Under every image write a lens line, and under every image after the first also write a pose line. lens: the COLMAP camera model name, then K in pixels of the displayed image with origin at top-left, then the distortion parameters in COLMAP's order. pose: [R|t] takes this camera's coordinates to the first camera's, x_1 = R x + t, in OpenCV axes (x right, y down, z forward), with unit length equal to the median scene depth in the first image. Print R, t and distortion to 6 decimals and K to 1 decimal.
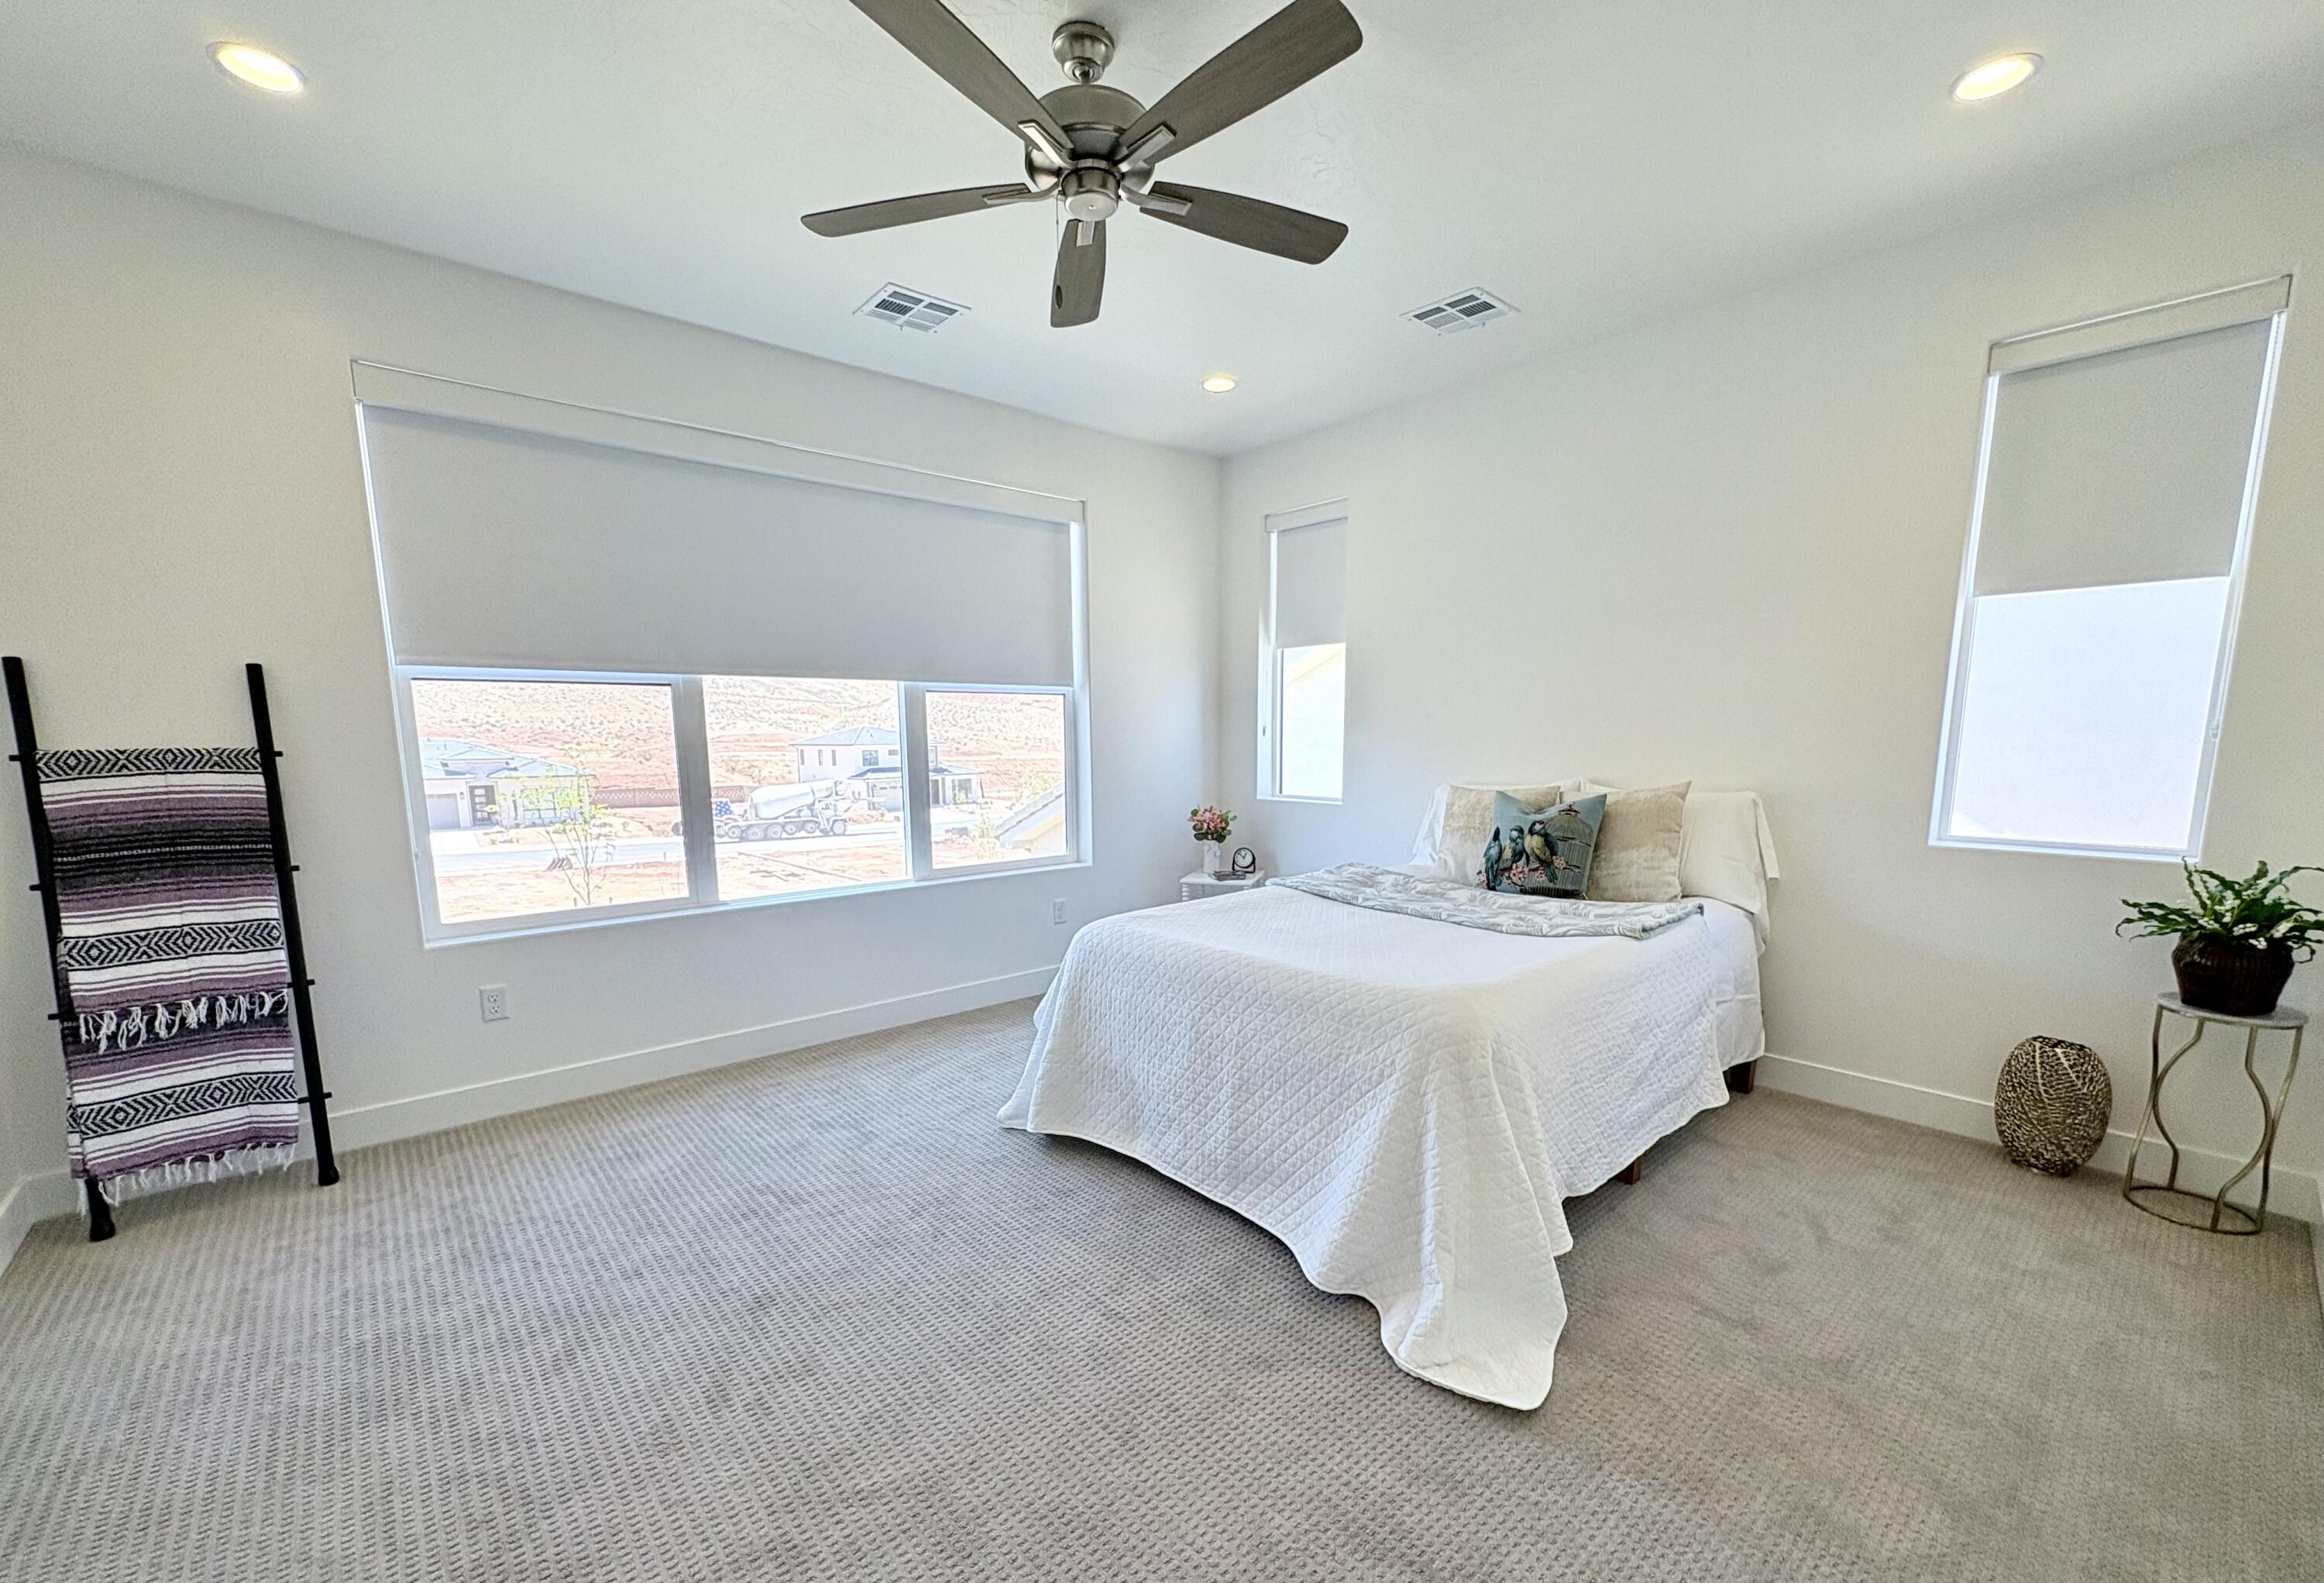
lens RADIAL K [[926.8, 0, 1164.8], [0, 926.8, 866.2], [0, 0, 1]] dist [0.002333, 0.000290]
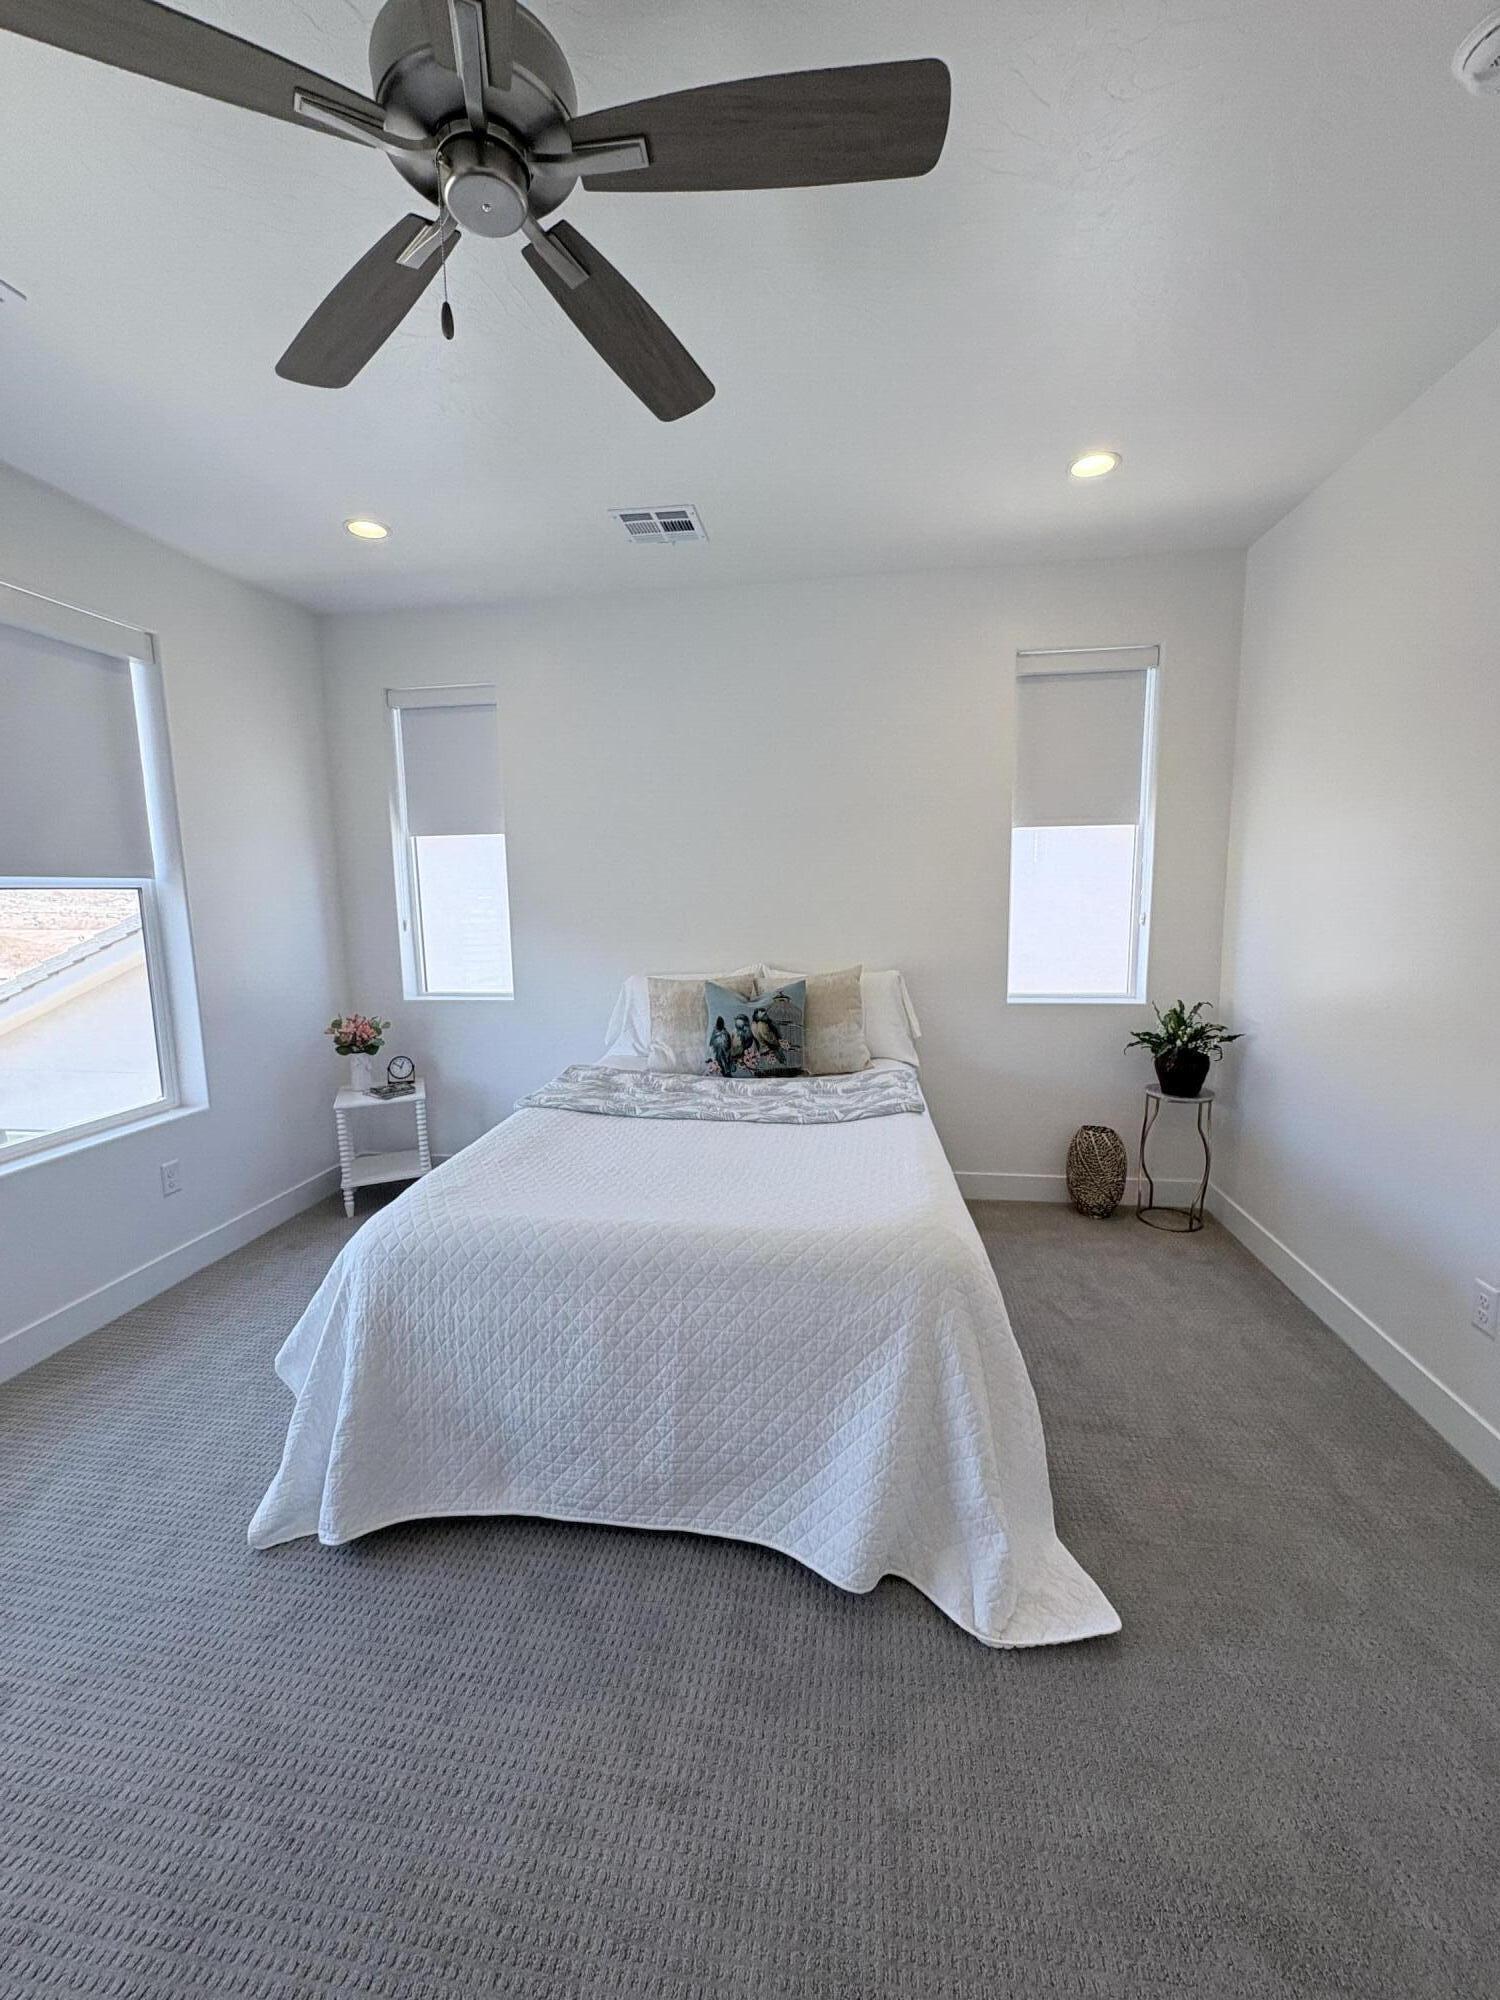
lens RADIAL K [[798.0, 0, 750.0], [0, 798.0, 1000.0], [0, 0, 1]] dist [-0.001007, 0.000018]
pose [[0.764785, -0.094437, 0.637327, -0.215486], [0.105629, 0.994193, 0.020562, -0.082318], [-0.635568, 0.051594, 0.770319, 0.284689]]
